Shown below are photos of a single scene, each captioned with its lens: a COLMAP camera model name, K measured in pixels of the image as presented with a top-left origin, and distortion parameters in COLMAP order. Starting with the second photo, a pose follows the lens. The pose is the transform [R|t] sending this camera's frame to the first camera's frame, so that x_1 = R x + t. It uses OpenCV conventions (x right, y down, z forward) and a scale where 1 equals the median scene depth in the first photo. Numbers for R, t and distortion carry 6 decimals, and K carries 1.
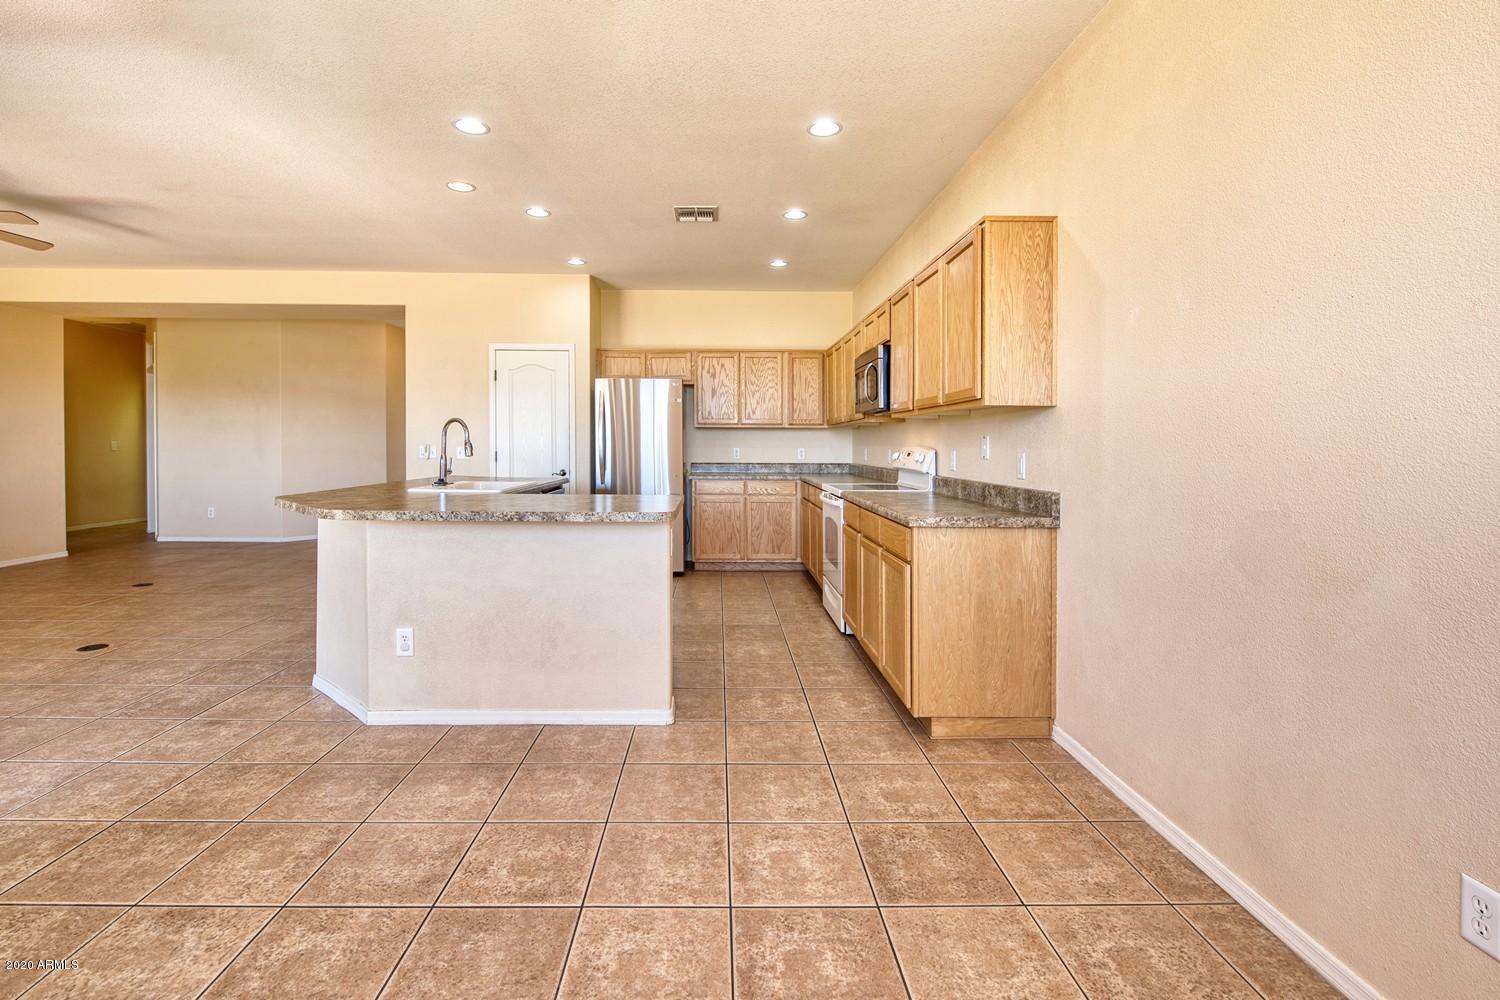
lens RADIAL K [[689.9, 0, 753.6], [0, 689.9, 460.5], [0, 0, 1]] dist [-0.000402, -0.000010]
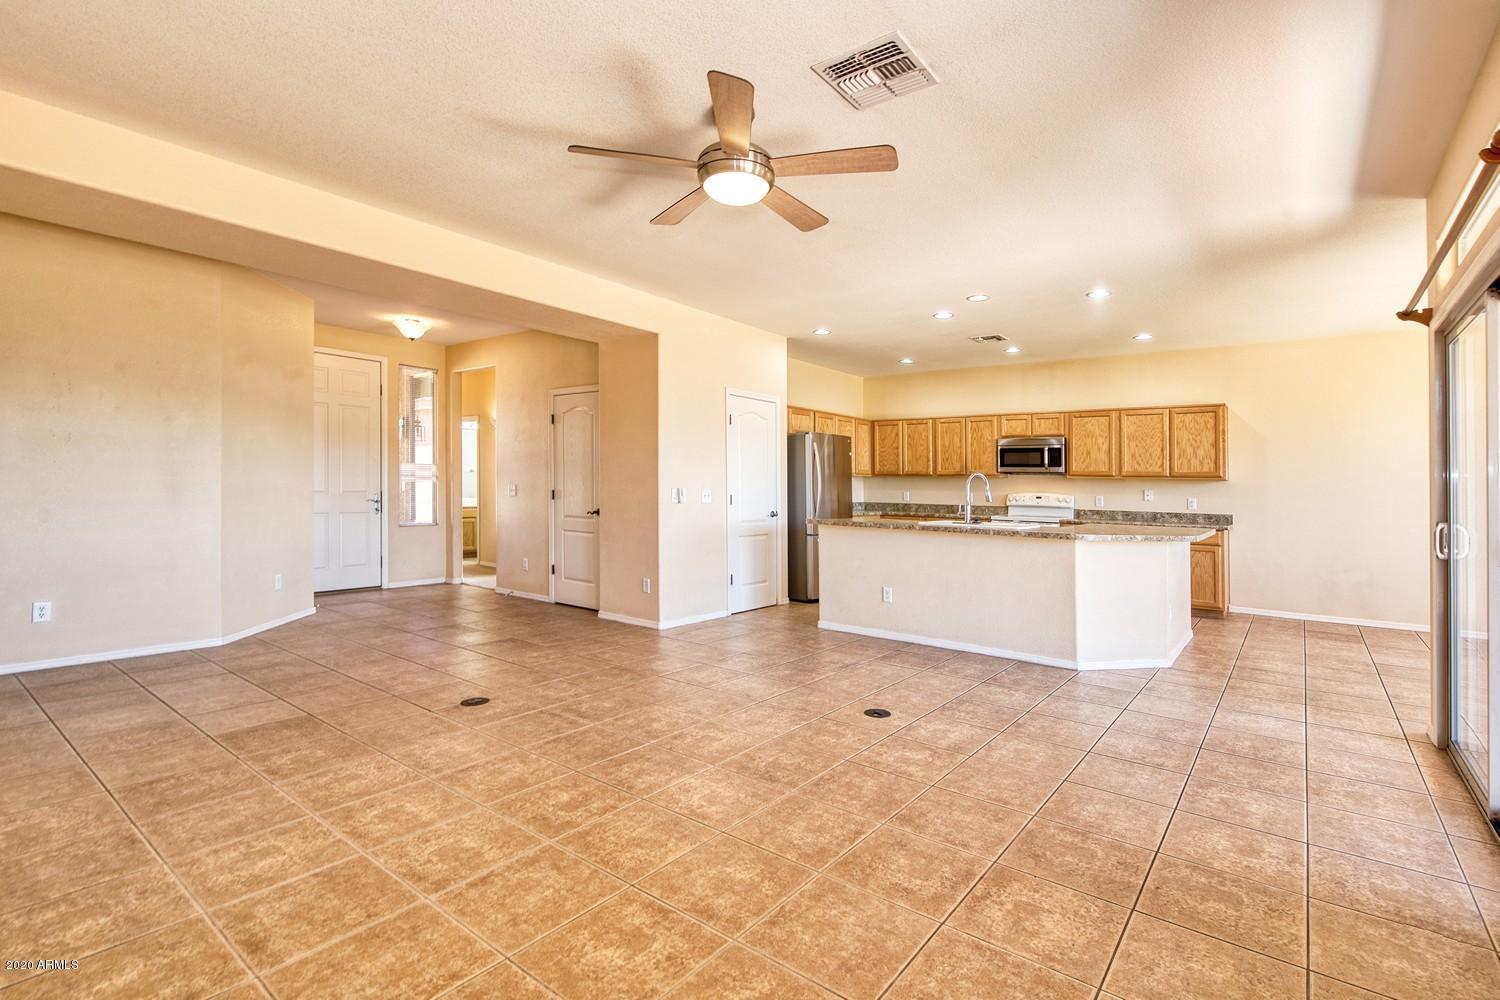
lens RADIAL K [[689.9, 0, 757.2], [0, 689.9, 495.0], [0, 0, 1]] dist [-0.000402, -0.000010]
pose [[0.612860, -0.000802, 0.790191, -1.123480], [0.006171, 0.999974, -0.003771, -0.005334], [-0.790167, 0.007187, 0.612849, 0.329065]]
